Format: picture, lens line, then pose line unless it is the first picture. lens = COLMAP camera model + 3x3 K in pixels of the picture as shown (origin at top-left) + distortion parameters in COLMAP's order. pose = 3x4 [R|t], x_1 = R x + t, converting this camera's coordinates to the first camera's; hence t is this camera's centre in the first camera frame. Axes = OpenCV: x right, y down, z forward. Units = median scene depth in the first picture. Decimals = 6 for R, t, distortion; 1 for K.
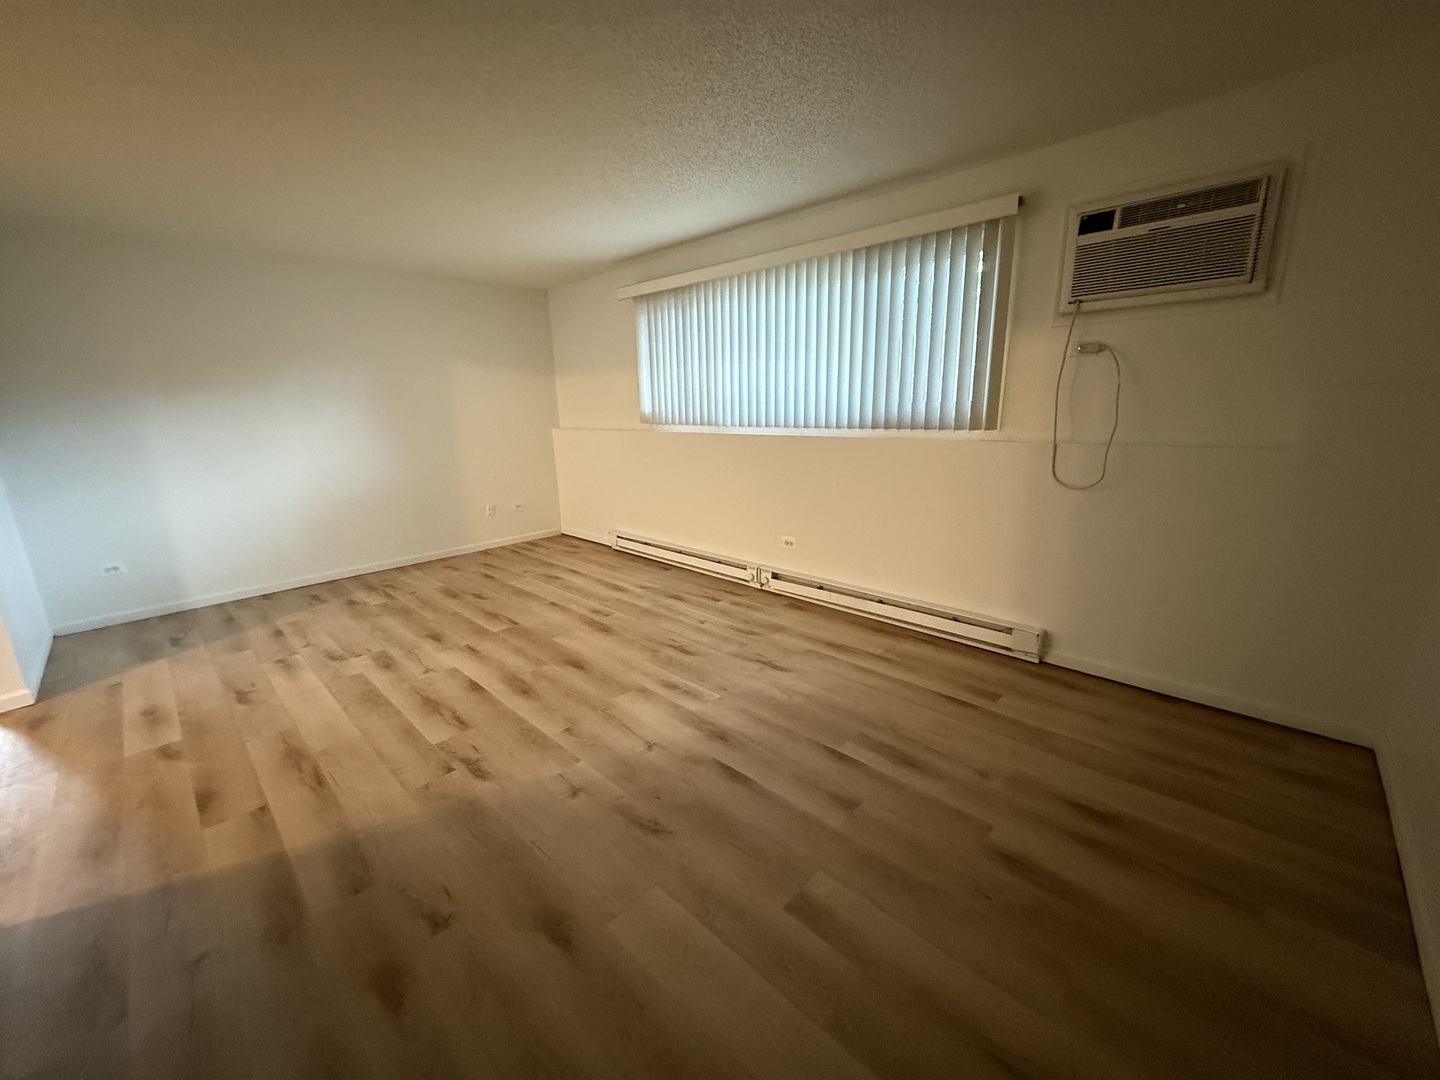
lens RADIAL K [[576.9, 0, 715.3], [0, 576.9, 538.0], [0, 0, 1]] dist [-0.000948, -0.000103]
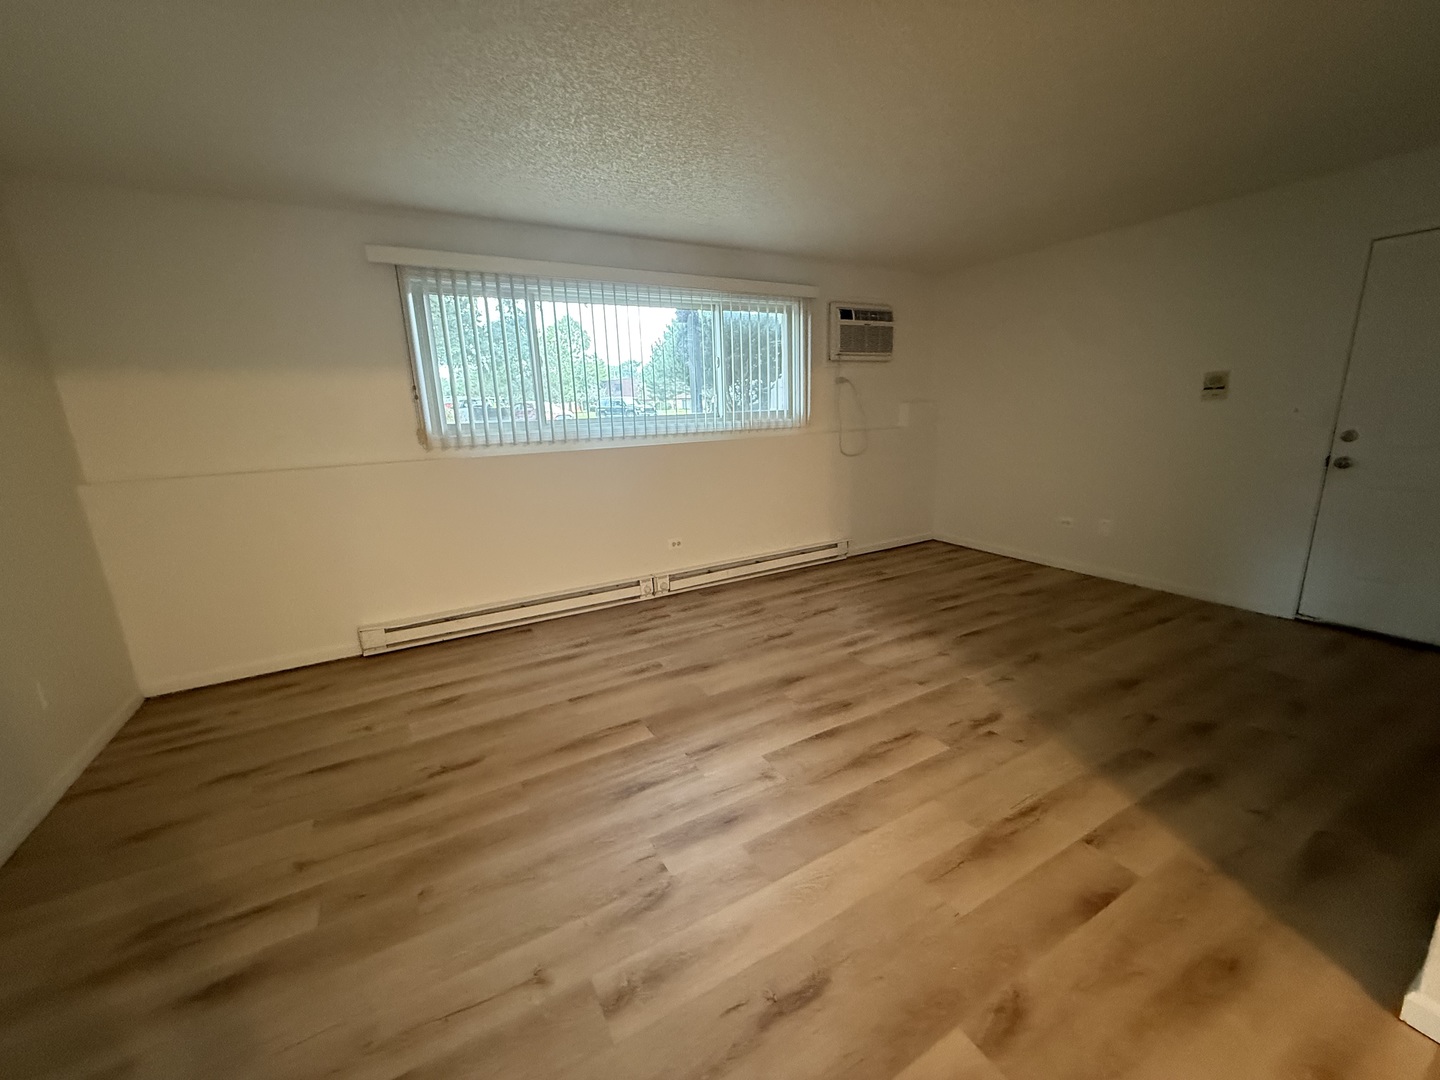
lens RADIAL K [[576.9, 0, 715.3], [0, 576.9, 538.0], [0, 0, 1]] dist [-0.000948, -0.000103]
pose [[0.277157, -0.200537, 0.939664, -1.191452], [0.250897, 0.959151, 0.130692, -0.171435], [-0.927488, 0.199536, 0.316150, 0.816802]]
